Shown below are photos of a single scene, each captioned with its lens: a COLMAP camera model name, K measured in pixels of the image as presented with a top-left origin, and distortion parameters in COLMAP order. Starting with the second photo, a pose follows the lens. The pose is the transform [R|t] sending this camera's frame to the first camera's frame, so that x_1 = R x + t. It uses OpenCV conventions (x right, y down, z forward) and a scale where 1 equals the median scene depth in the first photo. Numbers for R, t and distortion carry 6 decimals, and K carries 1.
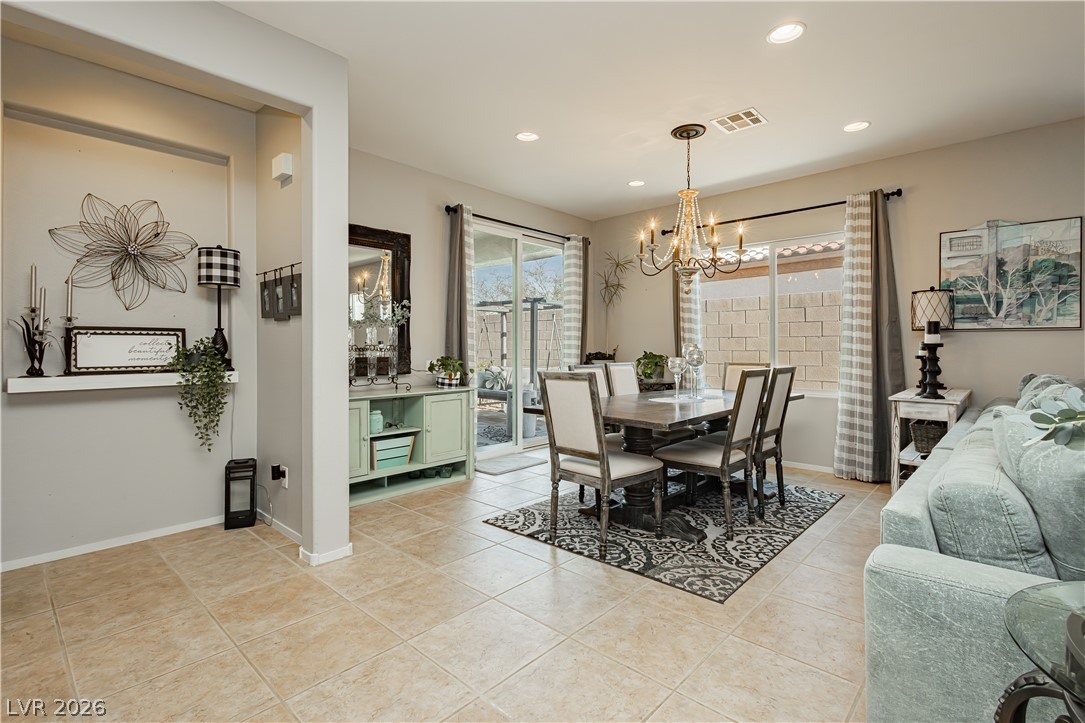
lens RADIAL K [[507.1, 0, 541.8], [0, 507.1, 351.4], [0, 0, 1]] dist [-0.001844, 0.000064]
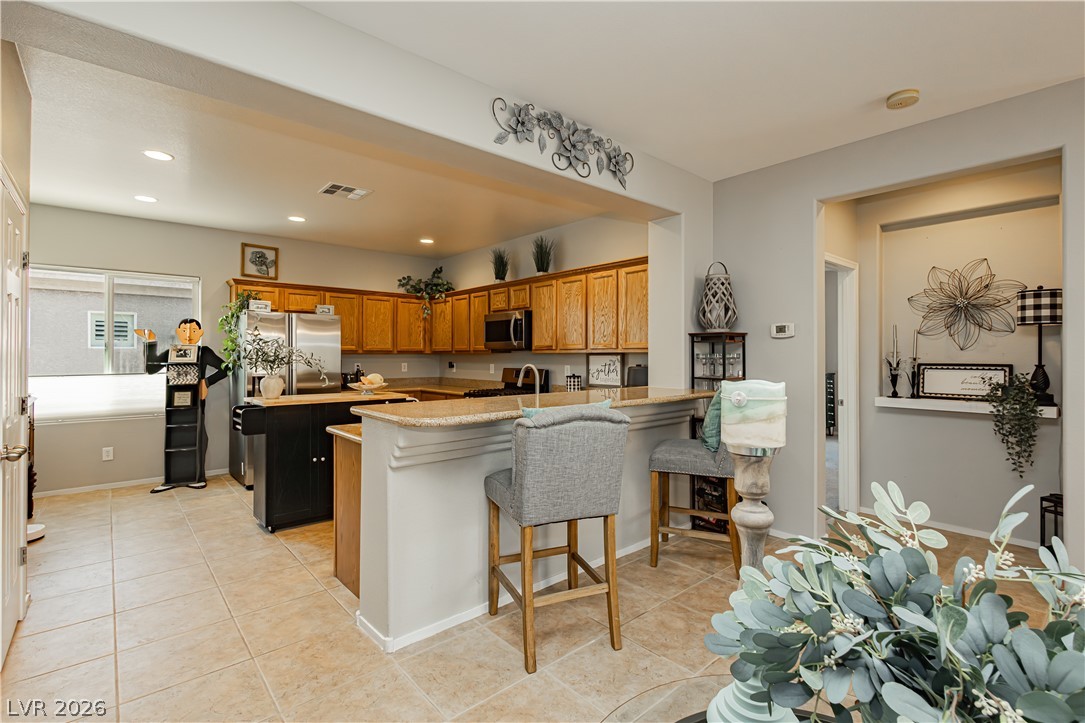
lens RADIAL K [[507.1, 0, 540.1], [0, 507.1, 358.4], [0, 0, 1]] dist [-0.001844, 0.000064]
pose [[-0.115888, 0.007369, -0.993235, 0.483579], [-0.012891, 0.999877, 0.008923, -0.049915], [0.993179, 0.013838, -0.115778, 0.083506]]
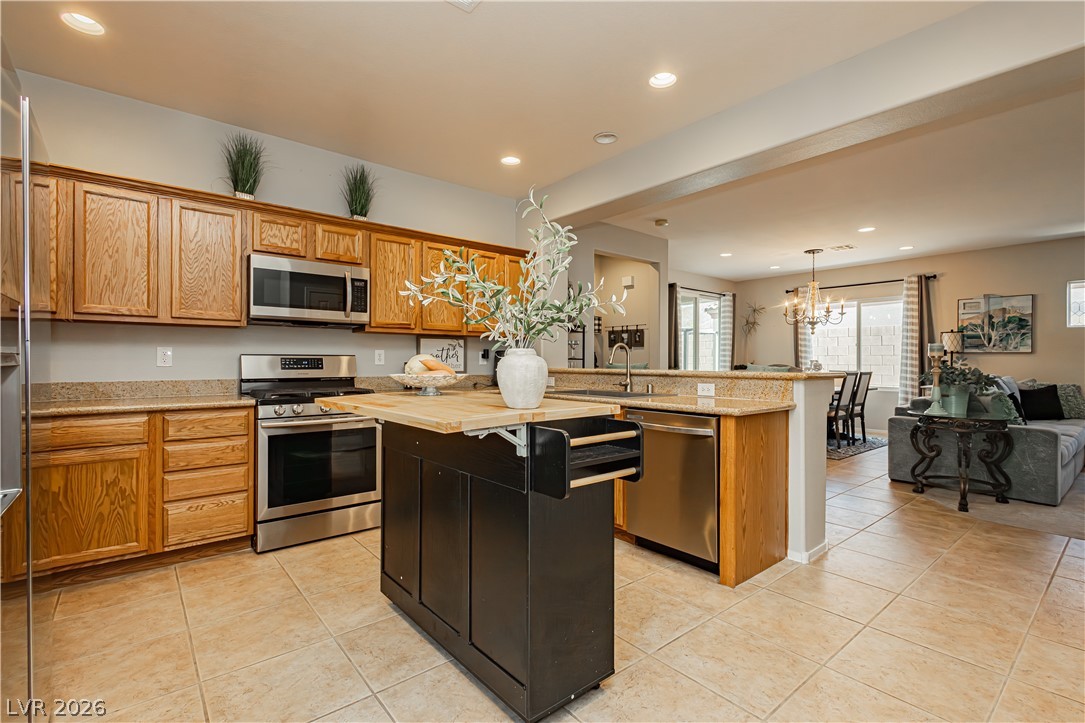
lens RADIAL K [[507.1, 0, 542.7], [0, 507.1, 363.6], [0, 0, 1]] dist [-0.001844, 0.000064]
pose [[0.992040, 0.005782, -0.125790, -0.533182], [-0.006739, 0.999952, -0.007181, 0.021736], [0.125743, 0.007972, 0.992031, -1.140266]]
